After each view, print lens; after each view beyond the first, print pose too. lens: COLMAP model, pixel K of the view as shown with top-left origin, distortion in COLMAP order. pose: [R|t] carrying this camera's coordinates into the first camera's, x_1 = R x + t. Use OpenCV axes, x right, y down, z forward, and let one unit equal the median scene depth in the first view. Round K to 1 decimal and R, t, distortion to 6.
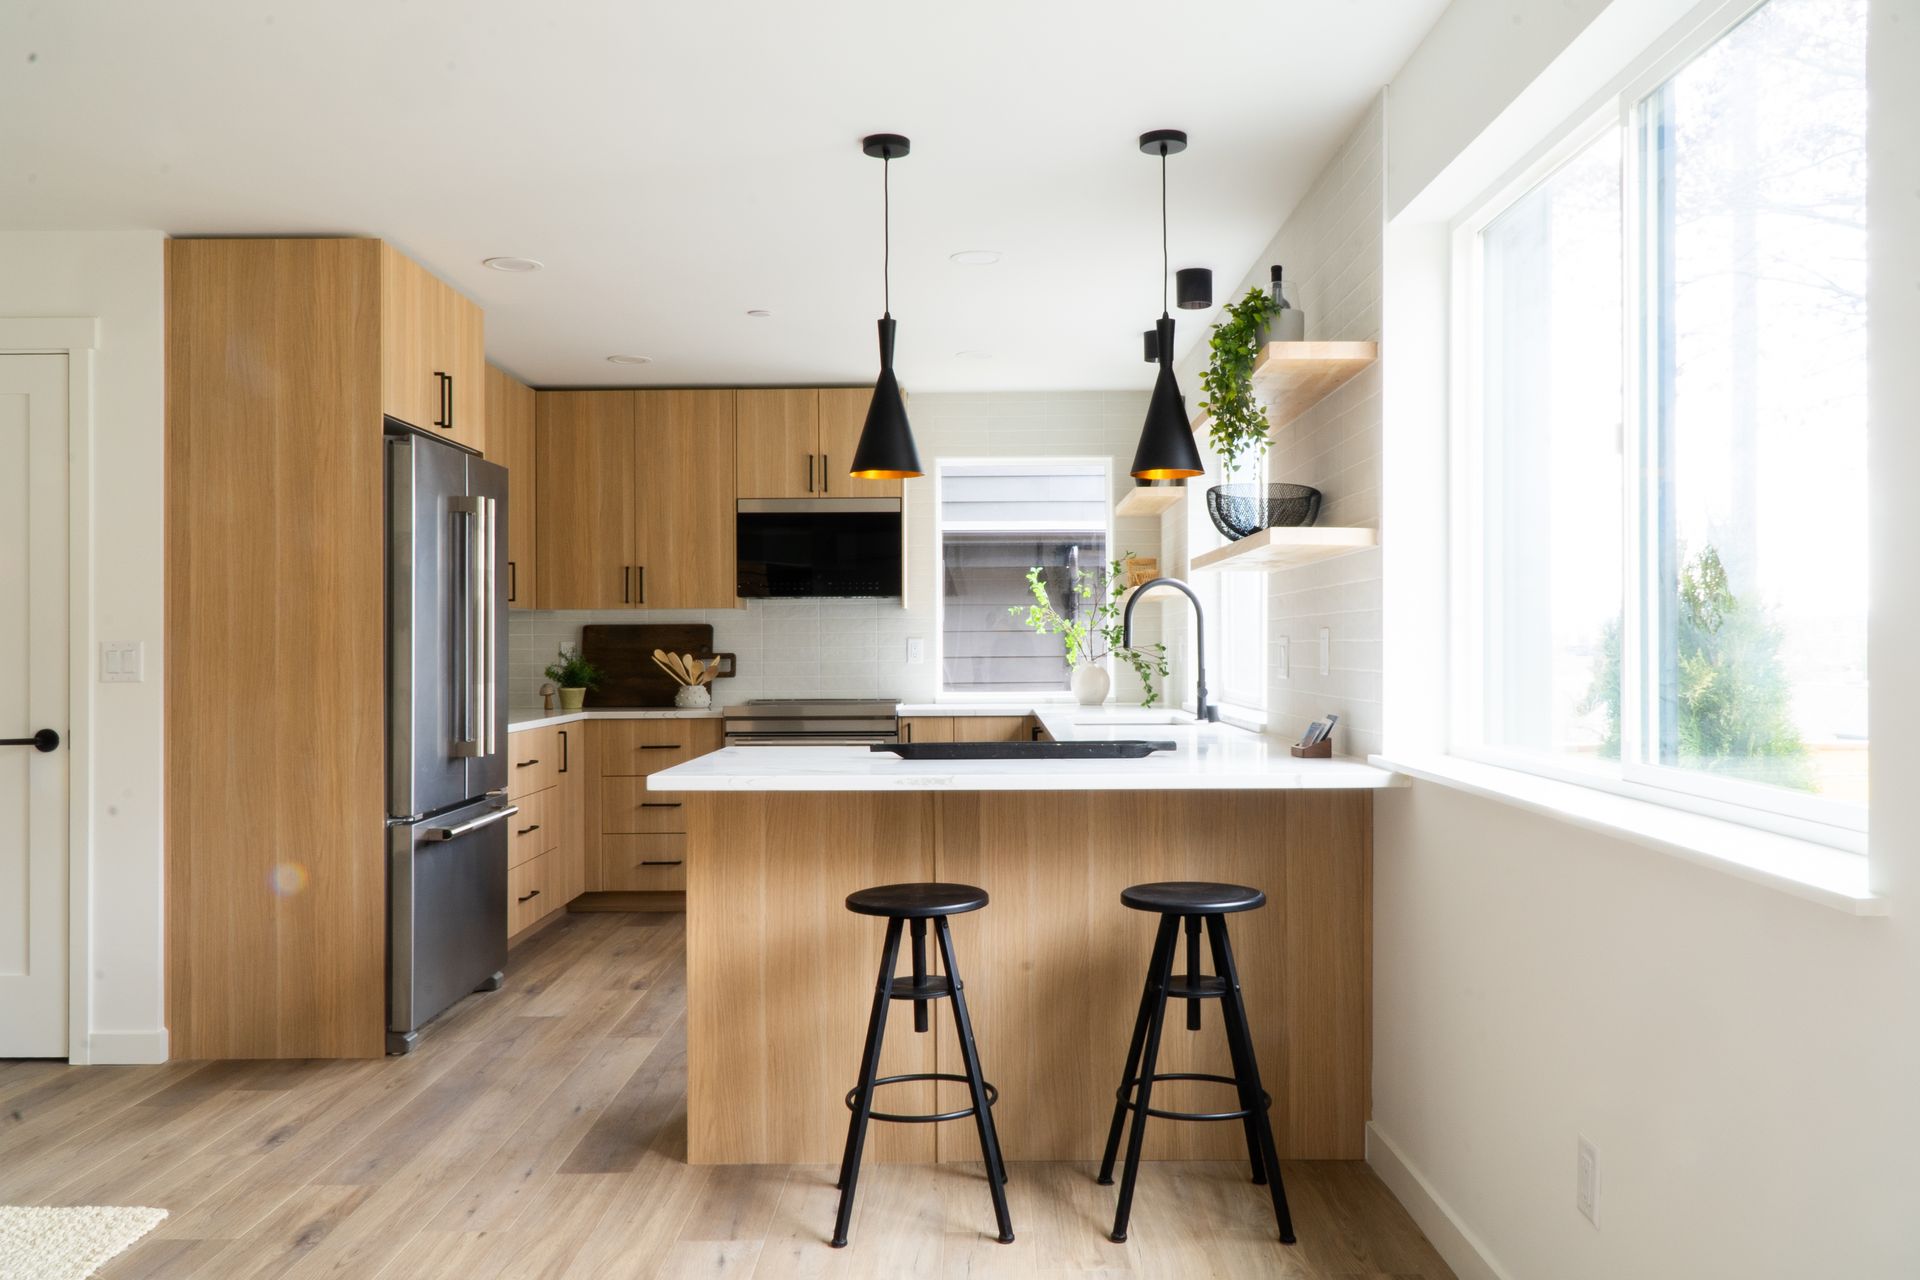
lens RADIAL K [[1559.1, 0, 964.5], [0, 1559.1, 638.0], [0, 0, 1]] dist [0.007421, 0.006336]
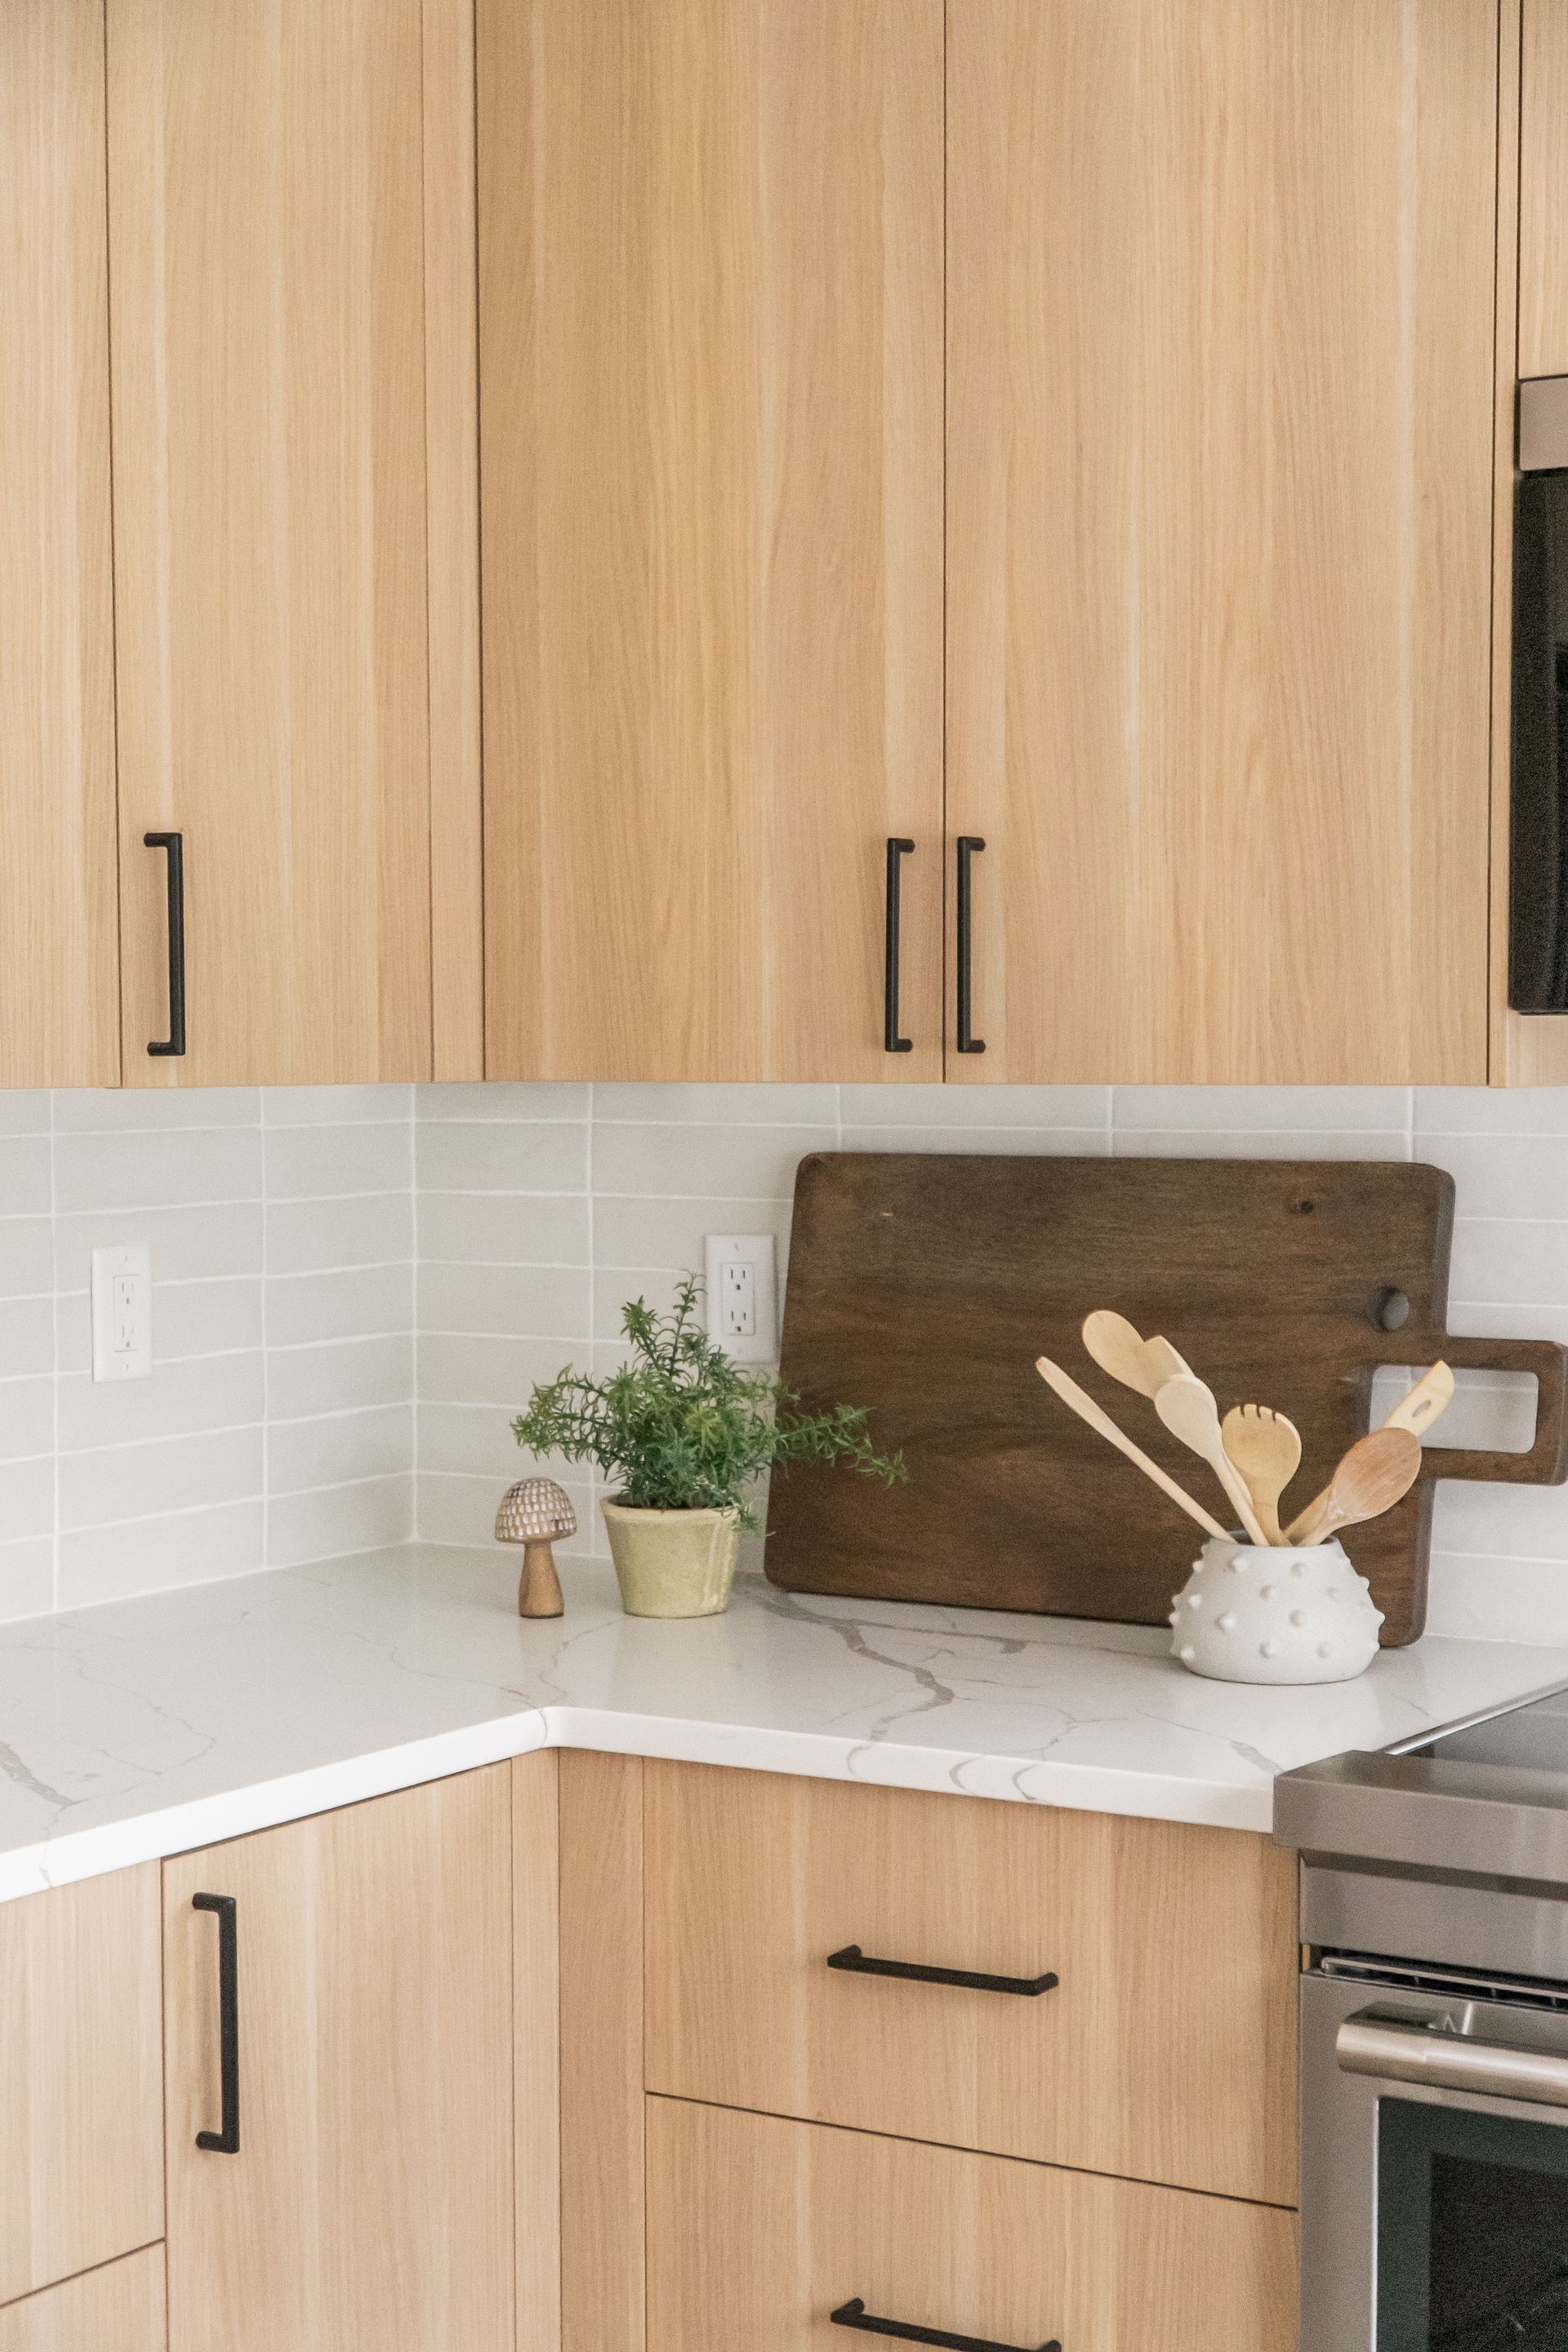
lens RADIAL K [[3873.8, 0, 785.7], [0, 3873.8, 1190.9], [0, 0, 1]] dist [0.111672, 0.000000]
pose [[0.846875, 0.026836, -0.531115, 0.002218], [0.006269, 0.998153, 0.060429, -0.034839], [0.531756, -0.054505, 0.845142, 0.664893]]
